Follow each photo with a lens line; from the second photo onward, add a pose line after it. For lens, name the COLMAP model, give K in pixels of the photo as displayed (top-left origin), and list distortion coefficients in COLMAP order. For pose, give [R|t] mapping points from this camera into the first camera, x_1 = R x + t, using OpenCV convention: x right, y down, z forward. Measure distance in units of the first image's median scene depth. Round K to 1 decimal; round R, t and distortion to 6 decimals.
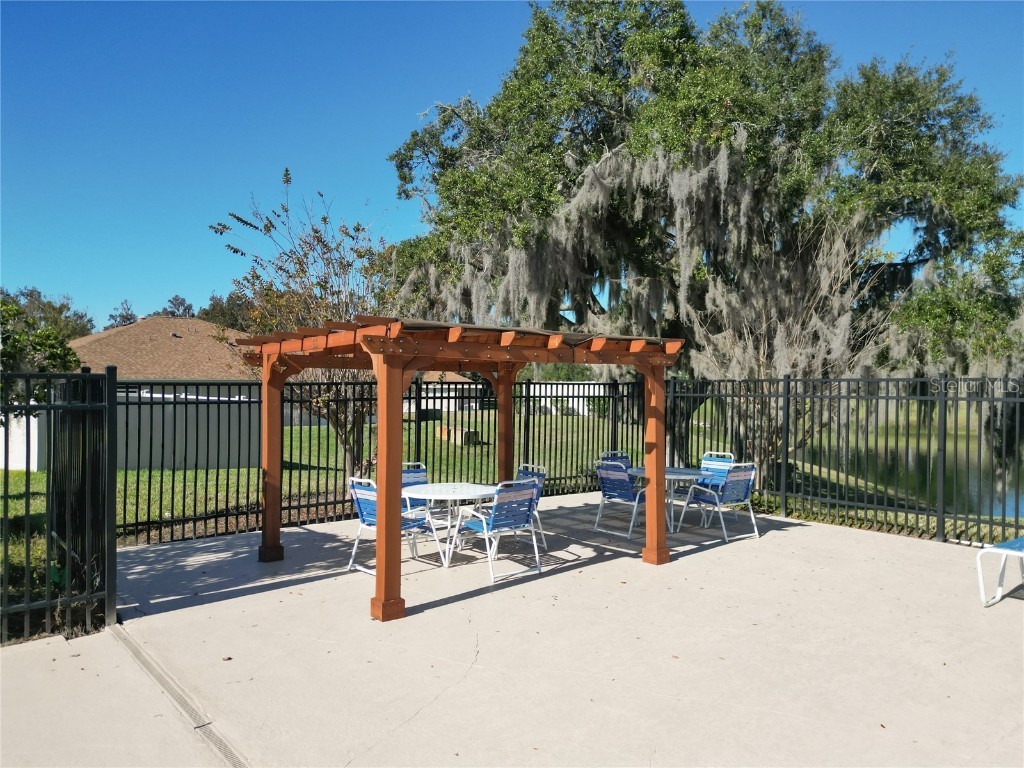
lens RADIAL K [[727.0, 0, 495.2], [0, 727.0, 372.5], [0, 0, 1]] dist [0.006017, -0.004919]
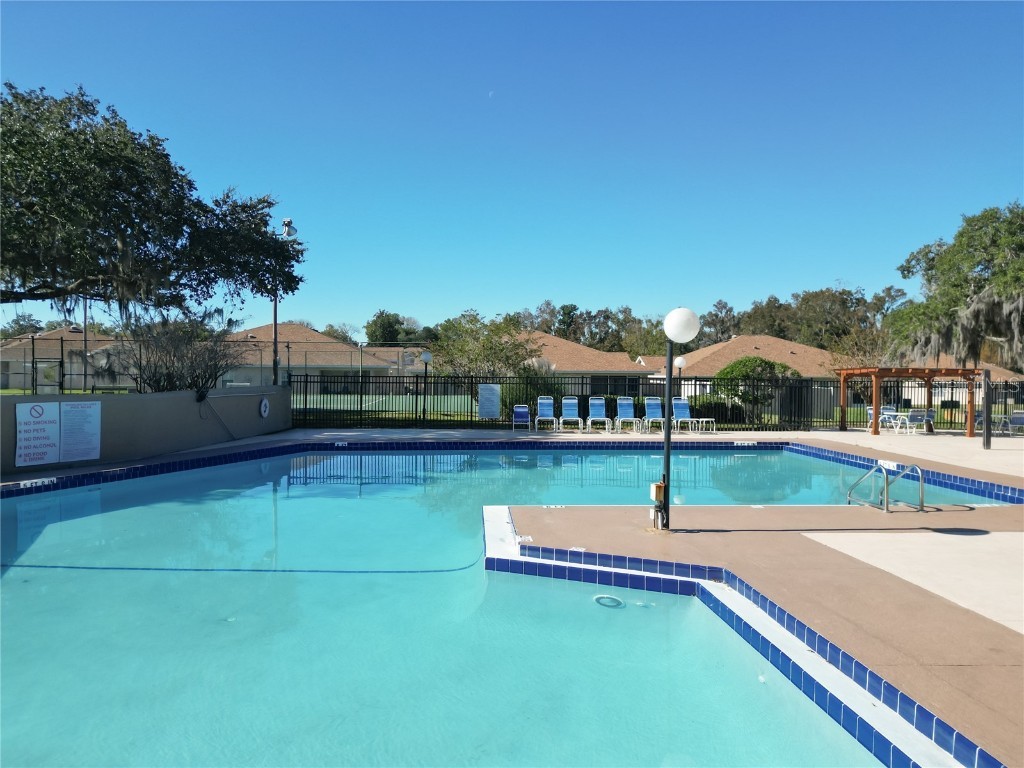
lens RADIAL K [[727.0, 0, 495.2], [0, 727.0, 372.5], [0, 0, 1]] dist [0.006017, -0.004919]
pose [[0.765411, 0.004652, -0.643525, 0.464320], [-0.000051, 0.999974, 0.007168, -0.036415], [0.643542, -0.005454, 0.765391, -1.932184]]
